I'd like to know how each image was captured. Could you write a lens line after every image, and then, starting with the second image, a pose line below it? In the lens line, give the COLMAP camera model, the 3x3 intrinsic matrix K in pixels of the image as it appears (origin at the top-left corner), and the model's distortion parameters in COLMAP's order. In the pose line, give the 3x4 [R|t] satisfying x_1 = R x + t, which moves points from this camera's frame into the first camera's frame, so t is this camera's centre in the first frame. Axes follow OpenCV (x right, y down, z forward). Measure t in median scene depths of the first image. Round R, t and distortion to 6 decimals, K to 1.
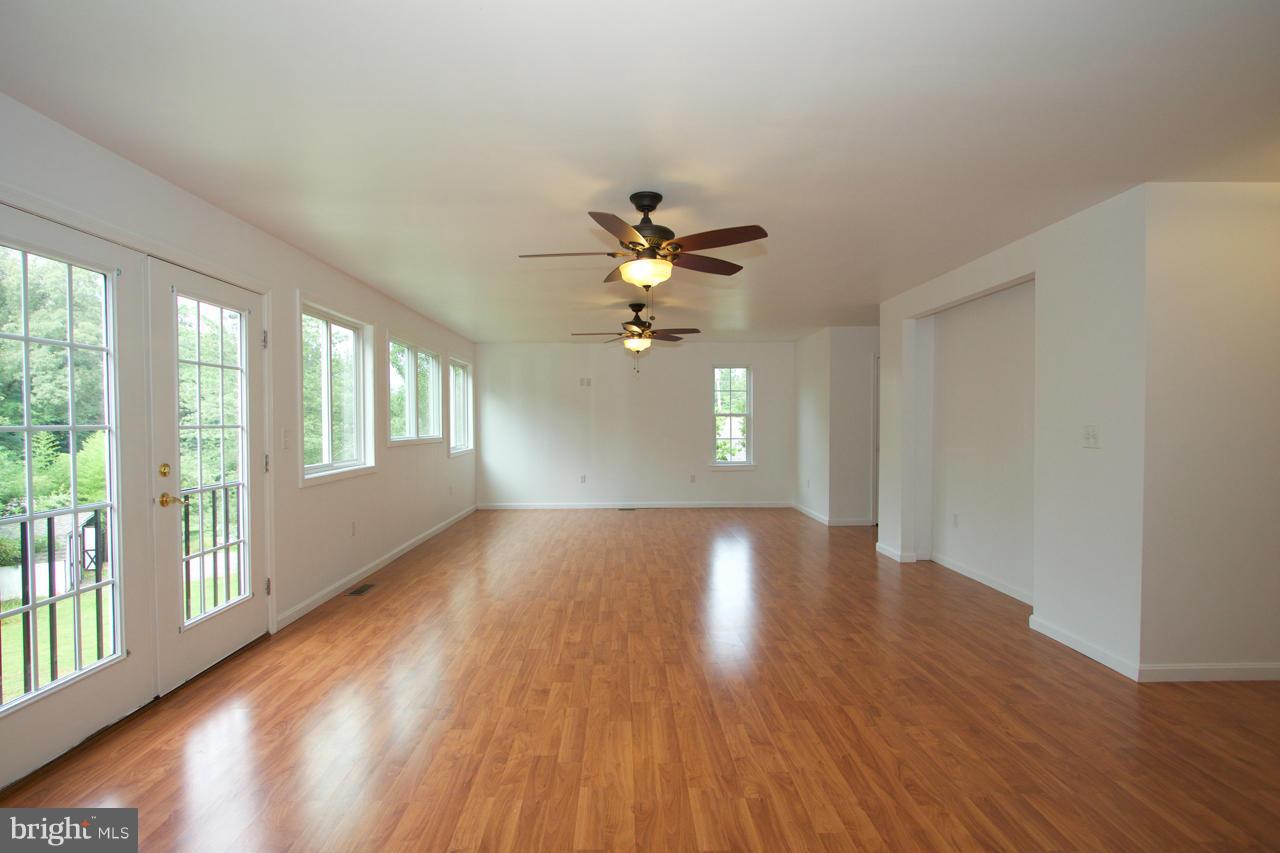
lens RADIAL K [[625.7, 0, 640.0], [0, 625.7, 426.5], [0, 0, 1]] dist [0.000538, 0.000356]
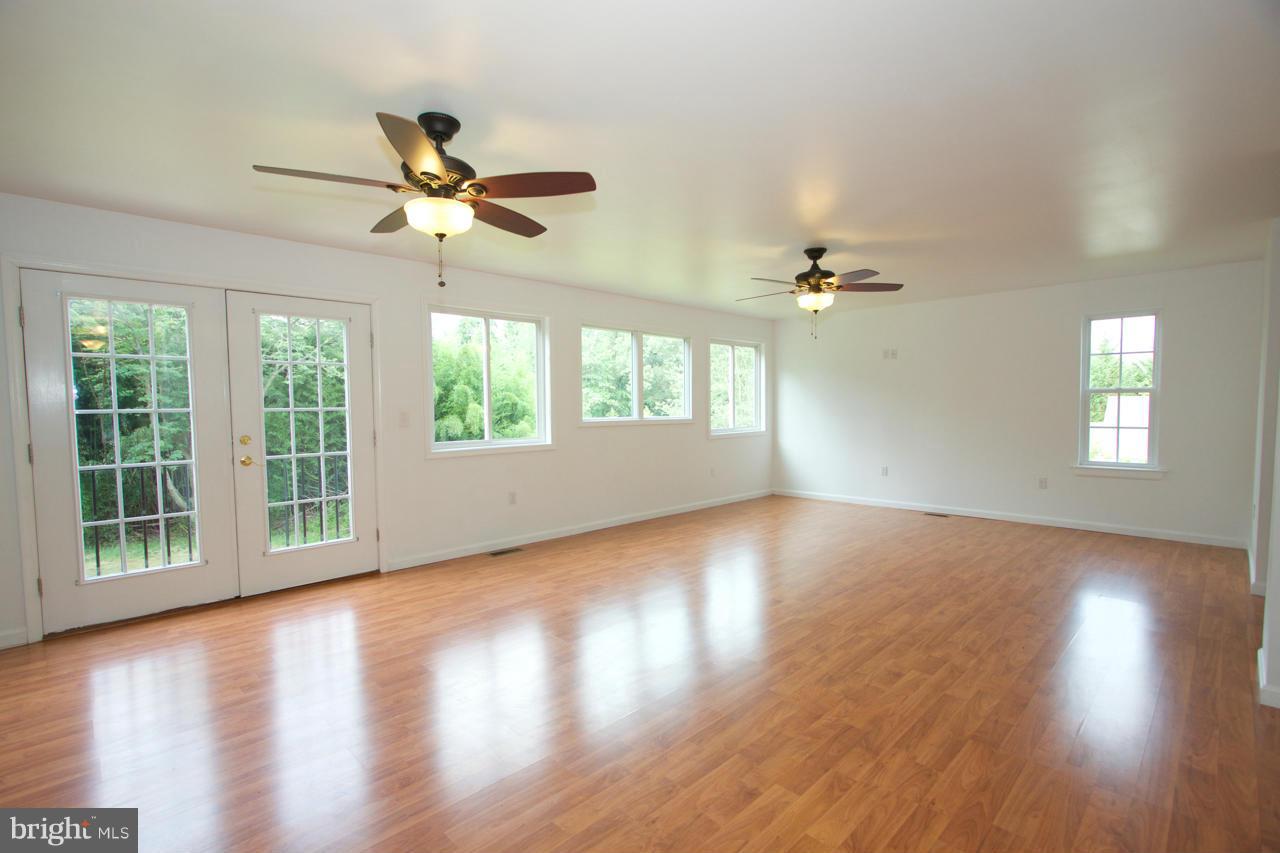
lens RADIAL K [[589.1, 0, 628.1], [0, 589.1, 431.2], [0, 0, 1]] dist [-0.008374, 0.000451]
pose [[0.681477, 0.029677, -0.731238, 0.373367], [0.000668, 0.999152, 0.041173, -0.002713], [0.731839, -0.028547, 0.680879, 0.337440]]
